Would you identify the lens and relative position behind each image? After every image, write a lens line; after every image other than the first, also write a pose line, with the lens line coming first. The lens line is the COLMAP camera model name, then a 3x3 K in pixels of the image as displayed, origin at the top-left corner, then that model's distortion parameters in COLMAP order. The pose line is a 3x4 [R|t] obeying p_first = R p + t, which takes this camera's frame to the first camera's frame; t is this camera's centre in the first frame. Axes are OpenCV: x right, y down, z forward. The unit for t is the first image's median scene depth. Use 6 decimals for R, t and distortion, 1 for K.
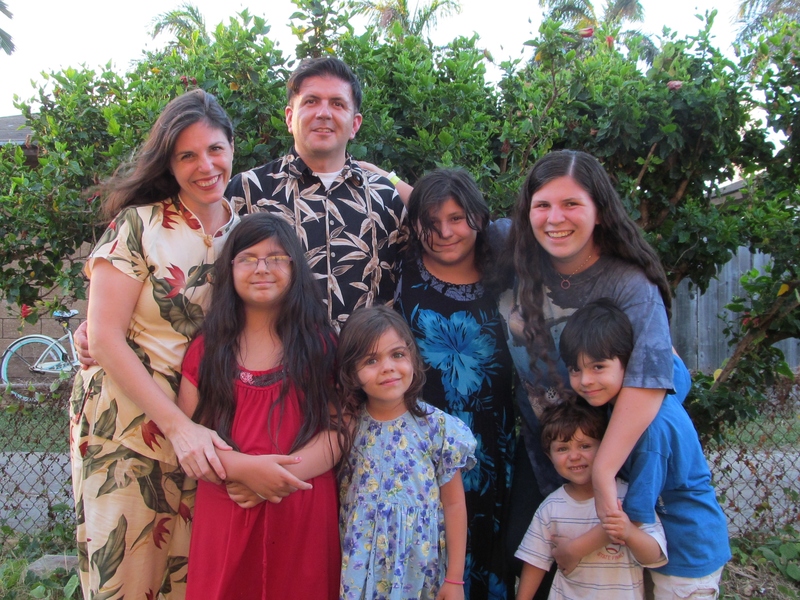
lens RADIAL K [[941.9, 0, 397.2], [0, 941.9, 272.5], [0, 0, 1]] dist [-0.055581, 0.010827]
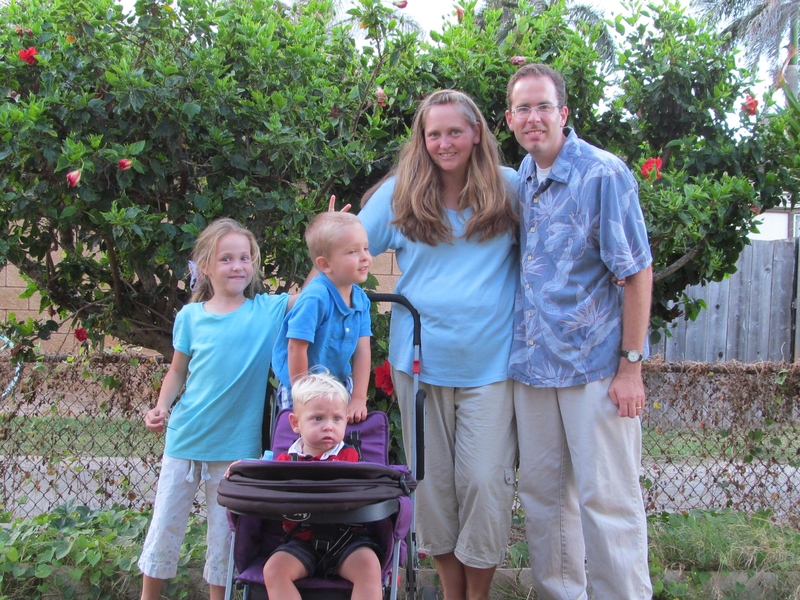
lens RADIAL K [[1126.8, 0, 402.9], [0, 1126.8, 310.7], [0, 0, 1]] dist [-0.029251, -0.029975]
pose [[0.995721, 0.028923, 0.087767, 0.071488], [-0.030730, 0.999341, 0.019301, 0.049355], [-0.087151, -0.021916, 0.995954, -0.199469]]
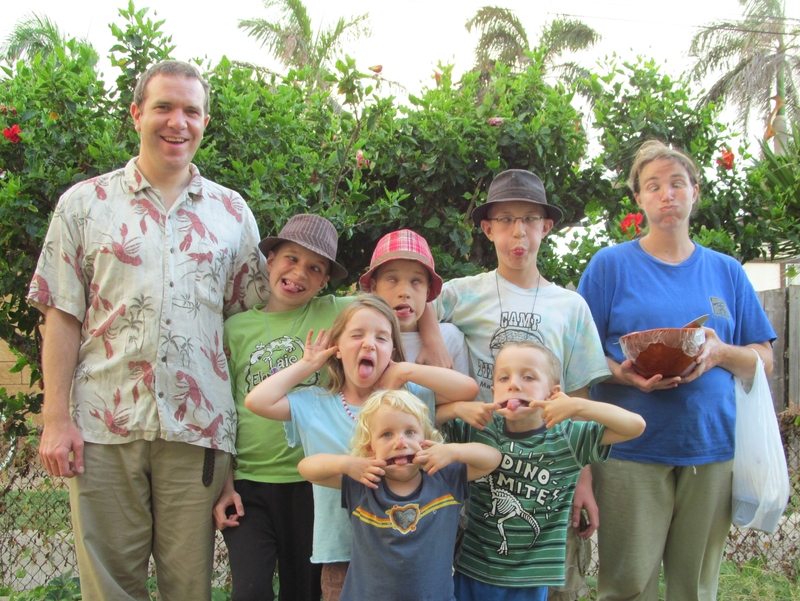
lens RADIAL K [[1145.8, 0, 408.3], [0, 1145.8, 354.1], [0, 0, 1]] dist [-0.098513, 0.009646]
pose [[0.995564, -0.001490, 0.094071, 0.081475], [0.001293, 0.999997, 0.002147, 0.049913], [-0.094074, -0.002015, 0.995563, -0.224820]]
